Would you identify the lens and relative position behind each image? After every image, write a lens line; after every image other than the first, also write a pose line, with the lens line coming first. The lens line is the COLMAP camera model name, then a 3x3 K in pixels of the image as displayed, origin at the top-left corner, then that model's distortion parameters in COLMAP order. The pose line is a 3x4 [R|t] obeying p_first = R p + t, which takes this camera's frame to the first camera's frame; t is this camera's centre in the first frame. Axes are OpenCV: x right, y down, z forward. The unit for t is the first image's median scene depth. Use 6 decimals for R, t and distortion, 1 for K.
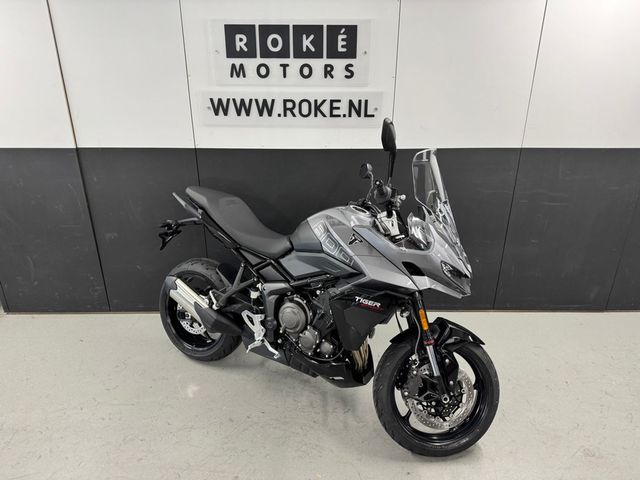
lens RADIAL K [[451.8, 0, 320.0], [0, 451.8, 240.0], [0, 0, 1]] dist [0.050857, -0.000139]
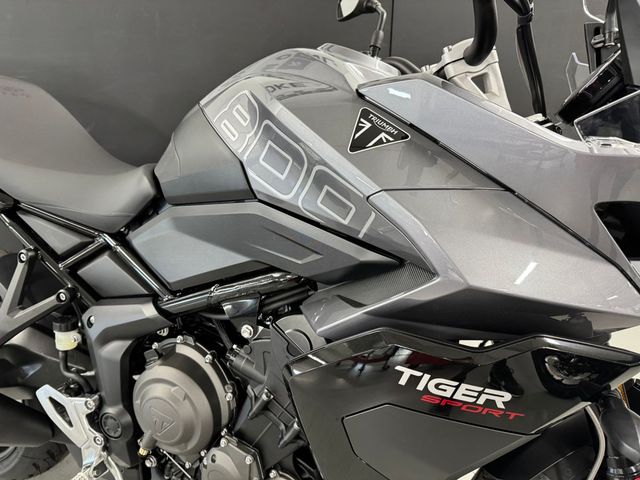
lens RADIAL K [[451.8, 0, 320.0], [0, 451.8, 240.0], [0, 0, 1]] dist [0.050857, -0.000139]
pose [[0.992339, -0.061959, 0.106884, 0.015810], [0.056661, 0.997043, 0.051917, 0.039571], [-0.109784, -0.045463, 0.992915, 0.671188]]
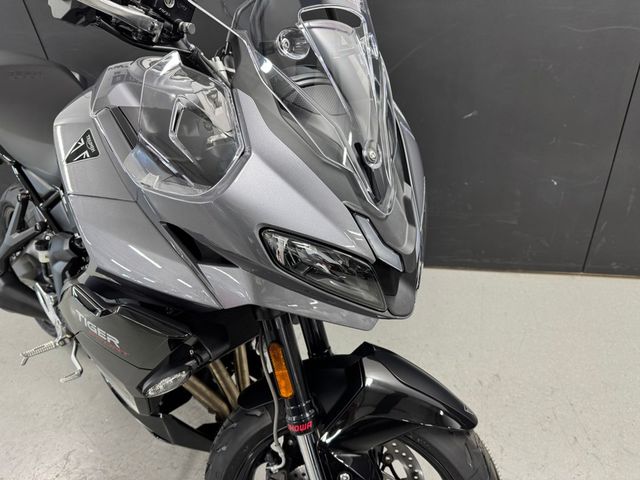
lens RADIAL K [[451.8, 0, 320.0], [0, 451.8, 240.0], [0, 0, 1]] dist [0.050857, -0.000139]
pose [[0.970725, 0.035862, -0.237499, 0.303758], [0.014066, 0.978607, 0.205259, -0.000872], [0.239779, -0.202591, 0.949454, 0.613084]]
